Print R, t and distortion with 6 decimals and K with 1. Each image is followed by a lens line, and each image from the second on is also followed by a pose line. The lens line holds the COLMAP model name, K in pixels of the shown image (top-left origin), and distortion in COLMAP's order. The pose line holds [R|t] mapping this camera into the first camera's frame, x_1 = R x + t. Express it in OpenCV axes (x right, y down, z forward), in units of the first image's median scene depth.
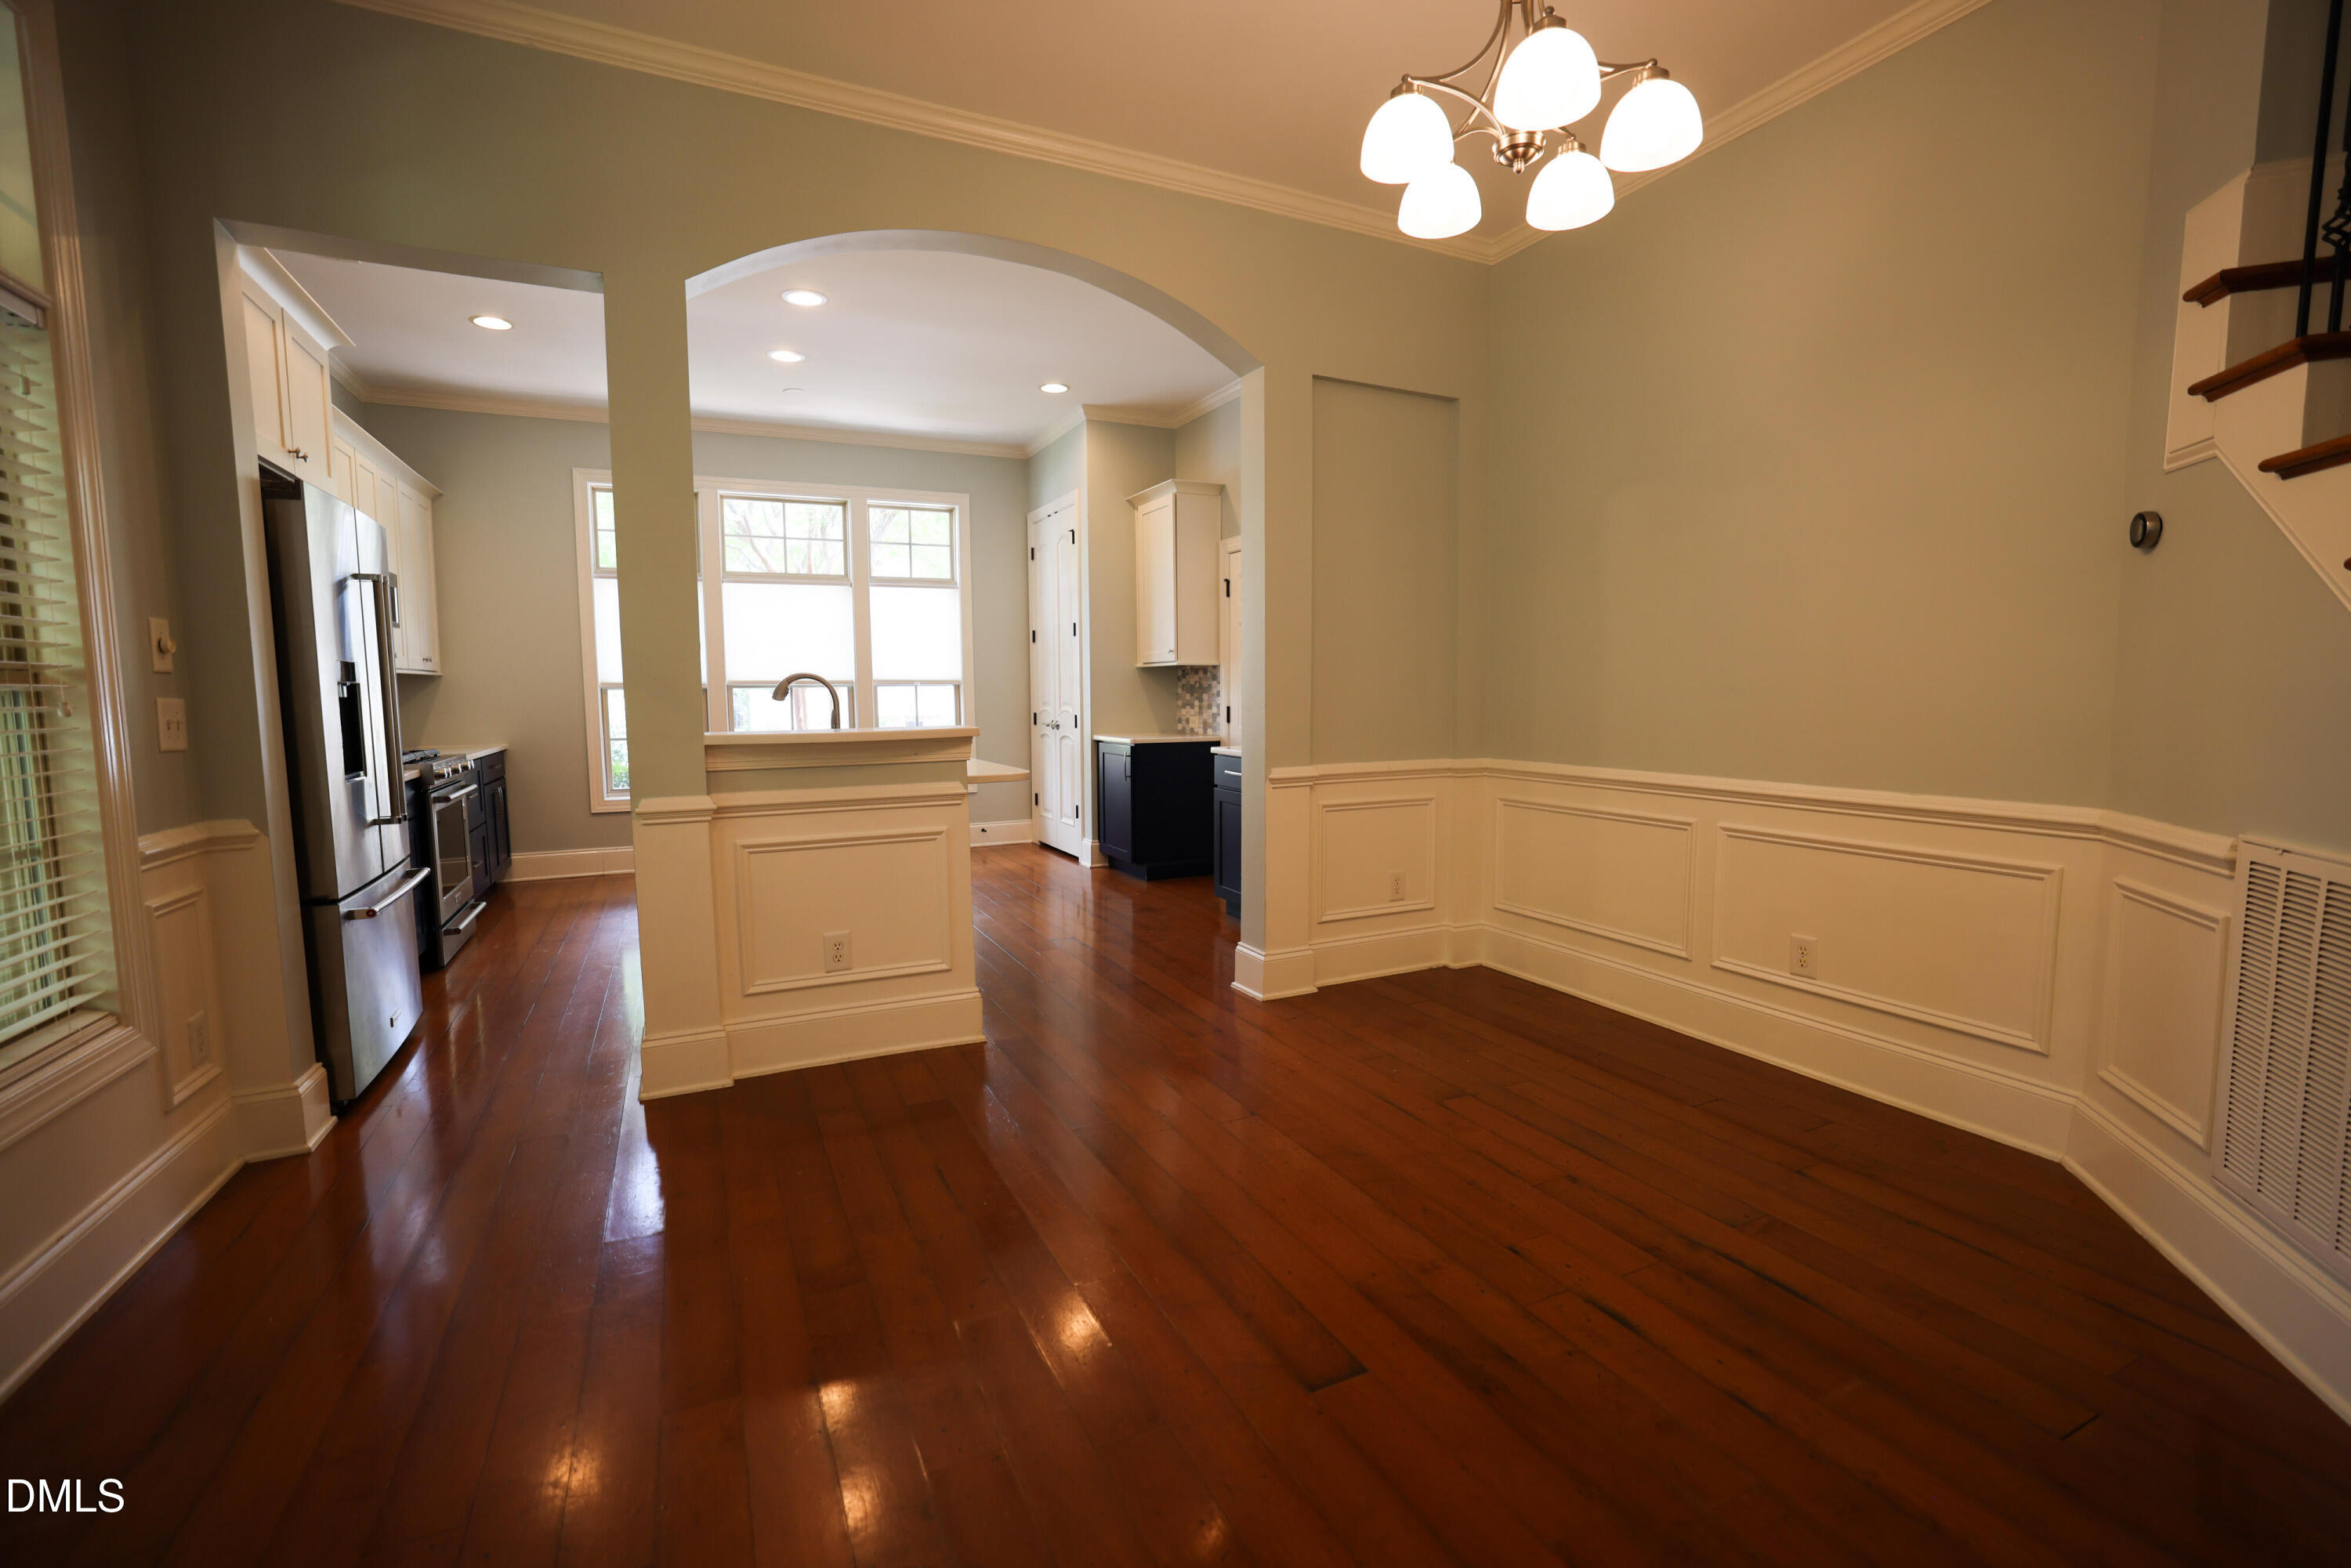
lens RADIAL K [[1005.7, 0, 1169.6], [0, 1005.7, 778.4], [0, 0, 1]] dist [-0.012487, 0.000404]
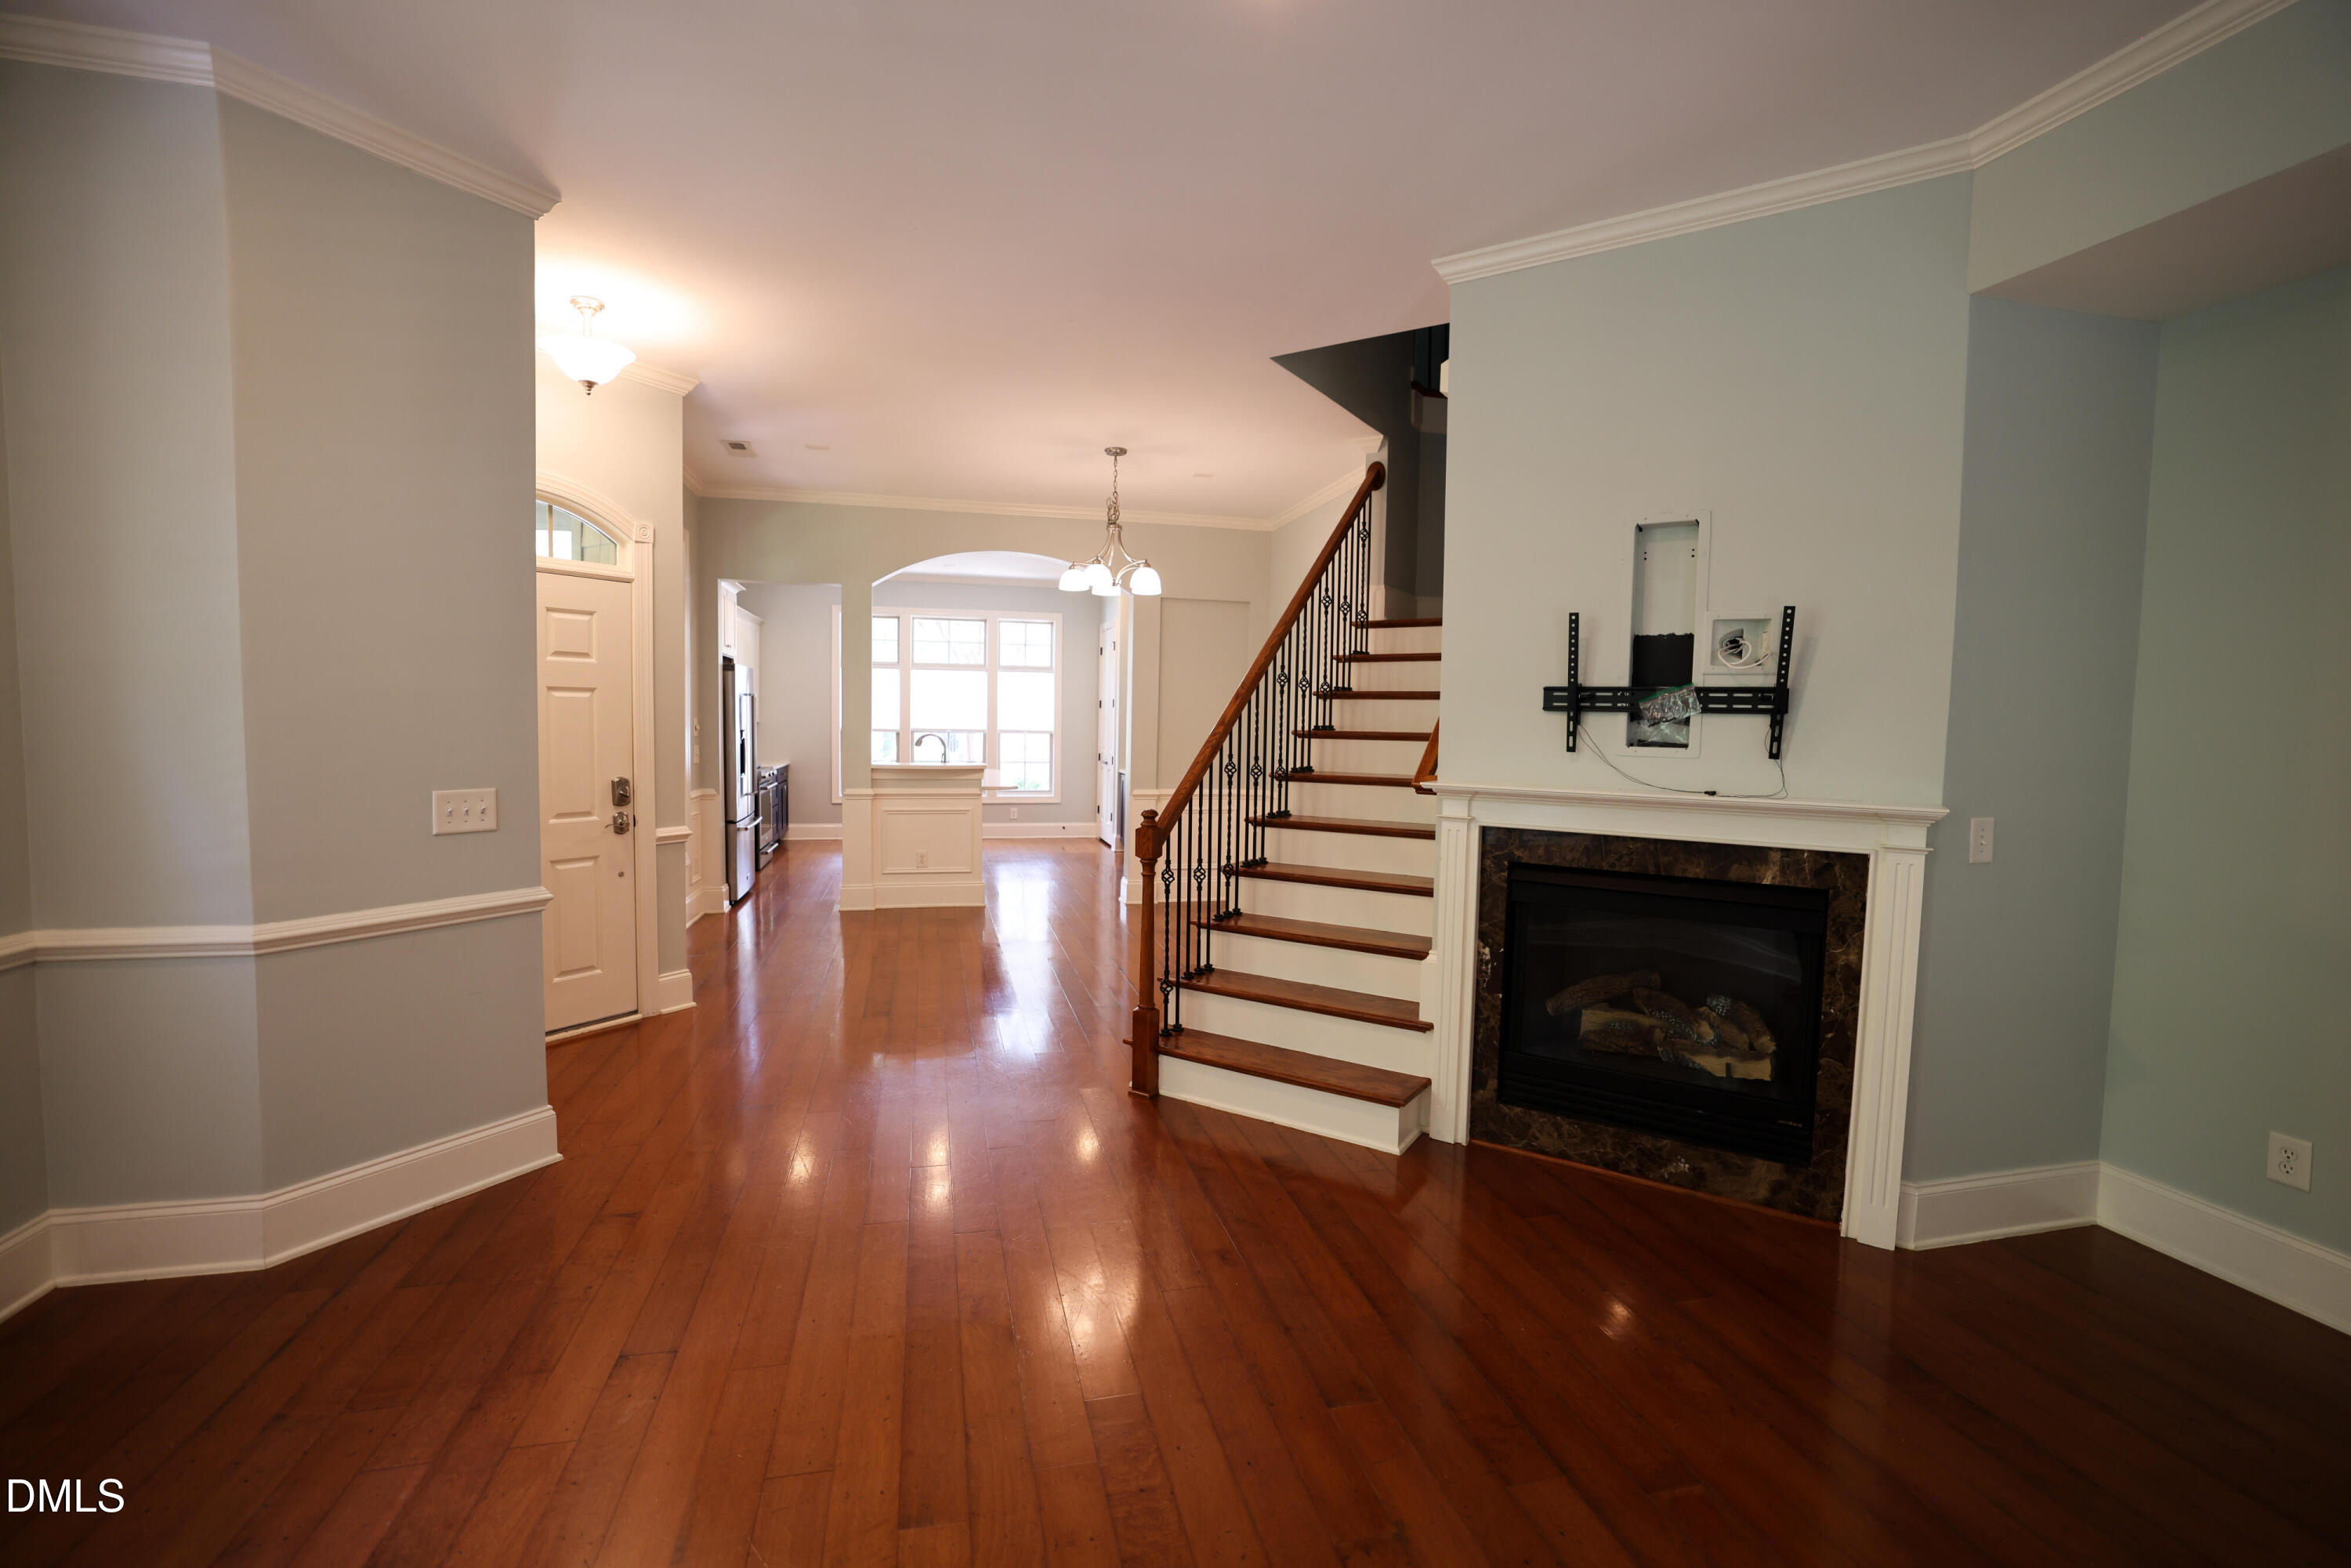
lens RADIAL K [[999.4, 0, 1175.5], [0, 999.4, 784.0], [0, 0, 1]] dist [-0.014686, -0.000207]
pose [[0.979007, 0.041511, -0.199556, 0.506351], [-0.046609, 0.998694, -0.020915, 0.014675], [0.198428, 0.029777, 0.979663, -0.834951]]
